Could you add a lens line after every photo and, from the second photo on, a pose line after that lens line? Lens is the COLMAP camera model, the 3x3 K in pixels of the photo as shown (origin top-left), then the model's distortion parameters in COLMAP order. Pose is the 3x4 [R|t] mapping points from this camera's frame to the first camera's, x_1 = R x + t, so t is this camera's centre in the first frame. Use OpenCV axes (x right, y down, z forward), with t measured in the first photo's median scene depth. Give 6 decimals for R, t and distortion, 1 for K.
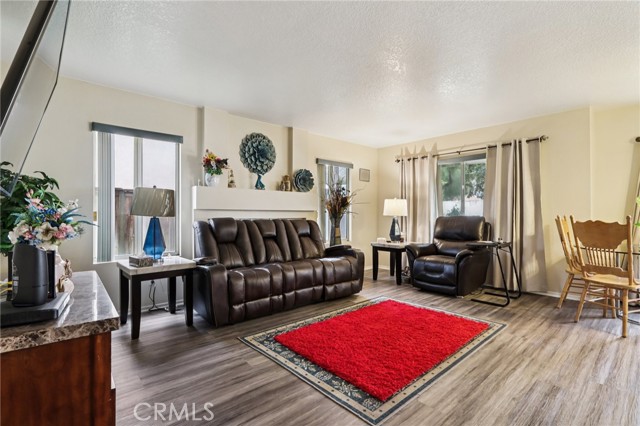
lens RADIAL K [[303.8, 0, 330.1], [0, 303.8, 211.1], [0, 0, 1]] dist [-0.011817, 0.000759]
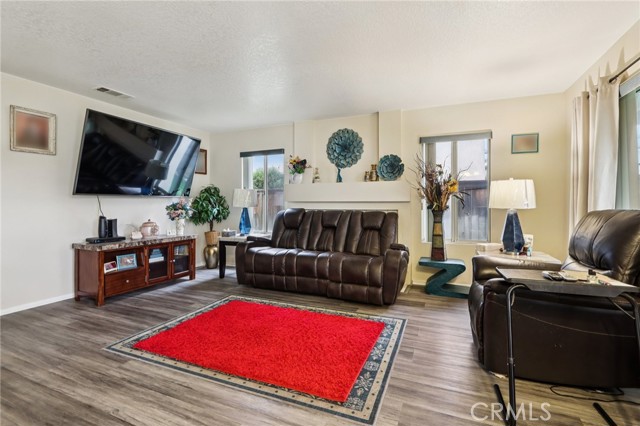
lens RADIAL K [[303.8, 0, 323.8], [0, 303.8, 207.8], [0, 0, 1]] dist [-0.011817, 0.000759]
pose [[0.410656, 0.007762, -0.911757, 0.862367], [0.008575, 0.999887, 0.012375, 0.005344], [0.911750, -0.012901, 0.410543, 0.617110]]
